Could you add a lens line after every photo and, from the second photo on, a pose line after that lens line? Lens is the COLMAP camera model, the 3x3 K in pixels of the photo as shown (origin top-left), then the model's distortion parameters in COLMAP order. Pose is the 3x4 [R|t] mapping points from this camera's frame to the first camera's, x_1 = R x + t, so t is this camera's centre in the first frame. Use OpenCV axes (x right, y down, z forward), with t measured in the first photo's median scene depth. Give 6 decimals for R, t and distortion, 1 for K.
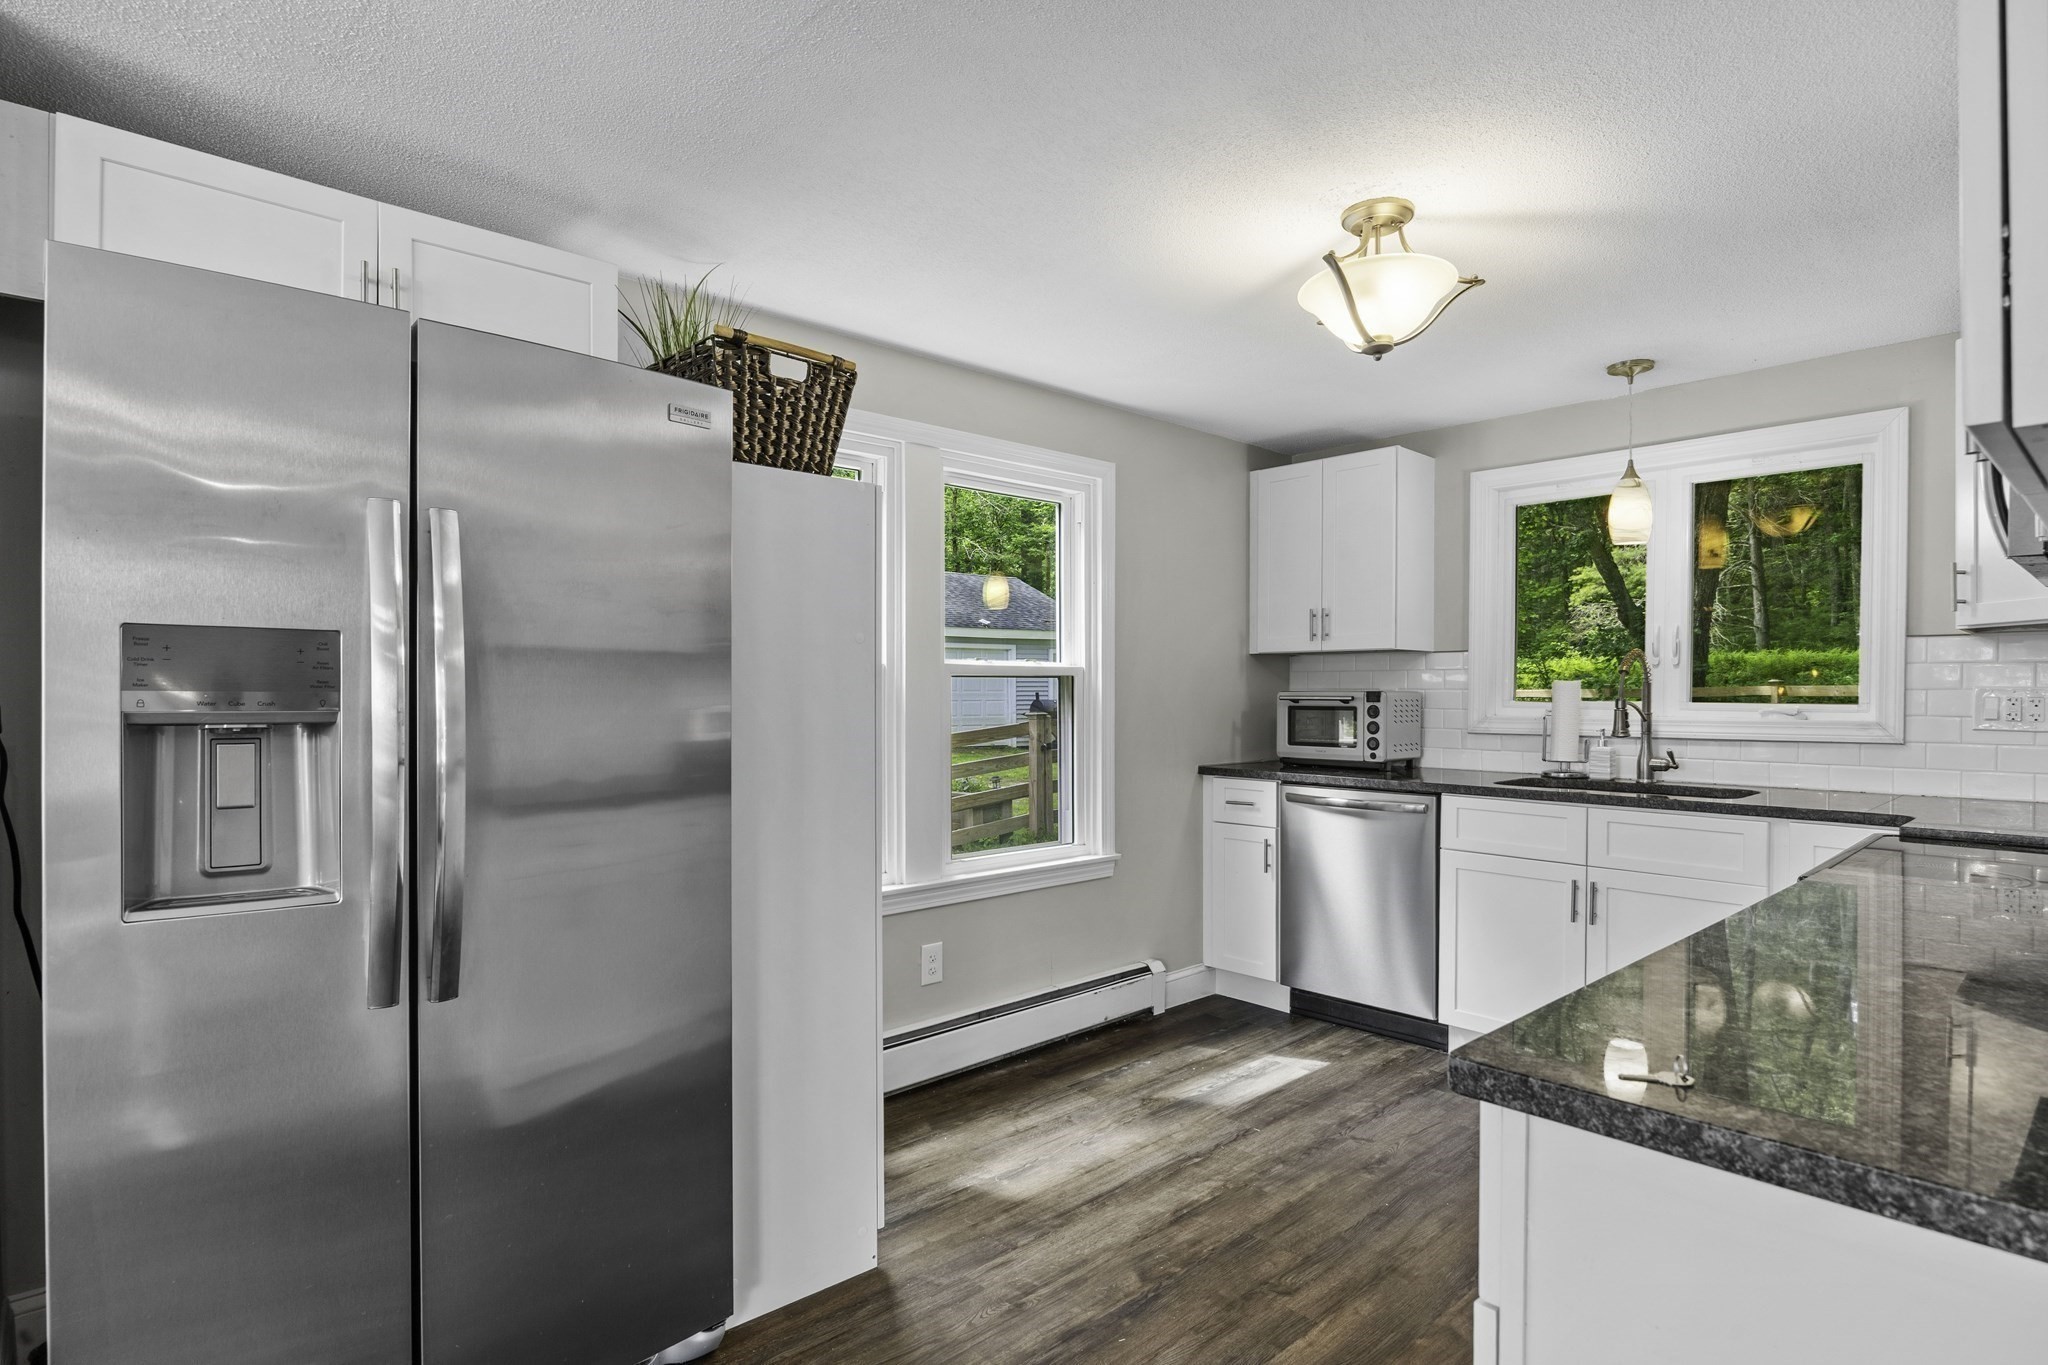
lens RADIAL K [[1048.3, 0, 1024.0], [0, 1048.3, 682.5], [0, 0, 1]] dist [0.002626, 0.000576]
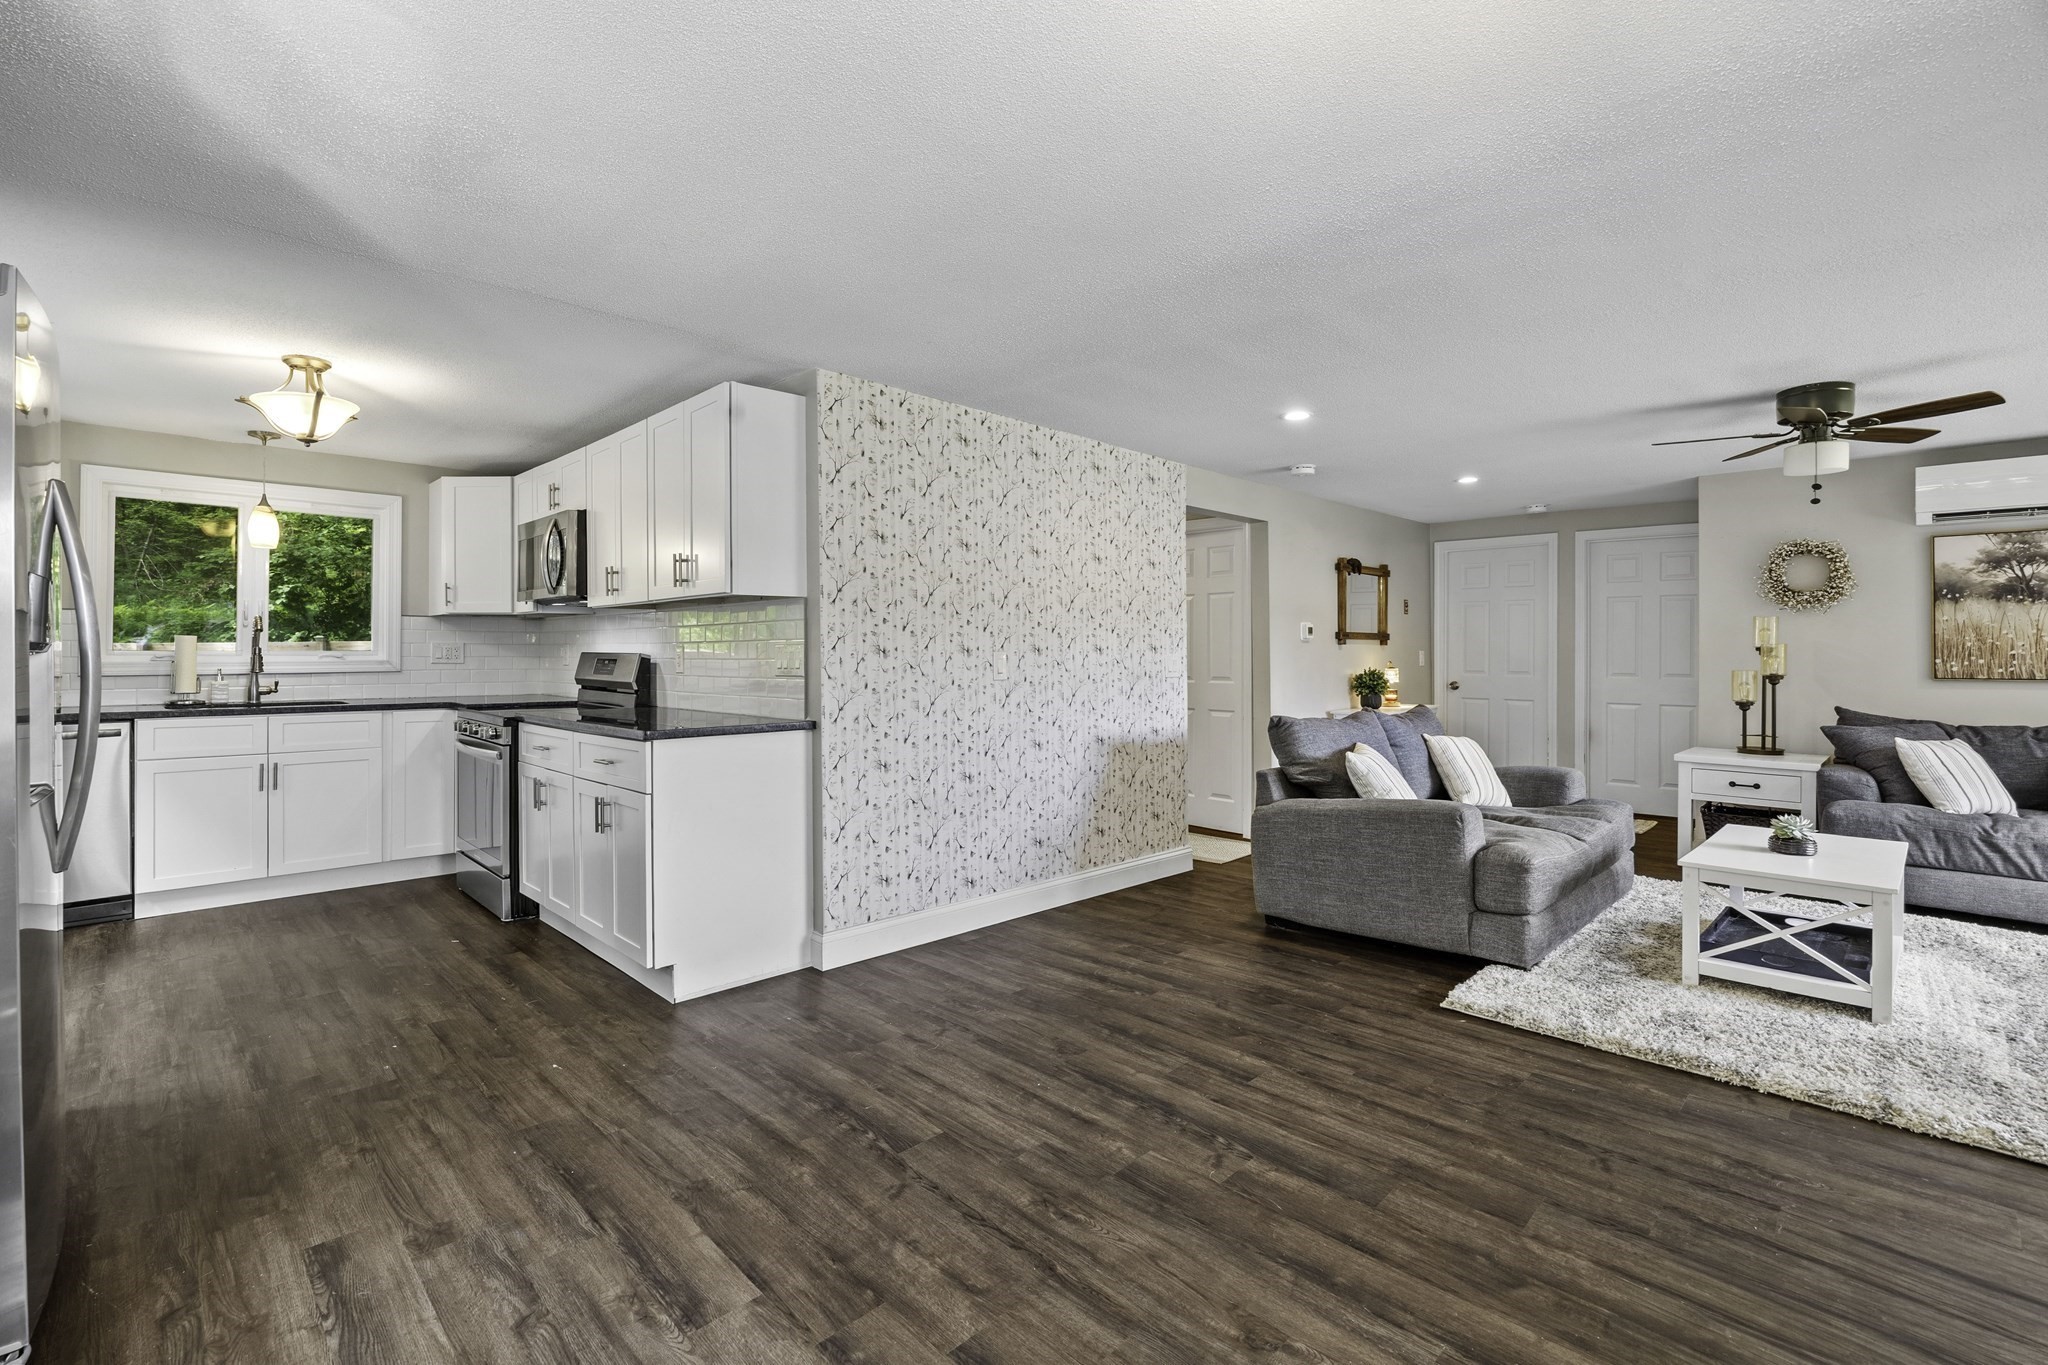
lens RADIAL K [[924.4, 0, 1004.6], [0, 924.4, 643.6], [0, 0, 1]] dist [-0.013610, 0.000353]
pose [[-0.035134, 0.012915, 0.999299, -0.771496], [-0.004068, 0.999906, -0.013066, 0.022454], [-0.999374, -0.004524, -0.035078, -0.039987]]
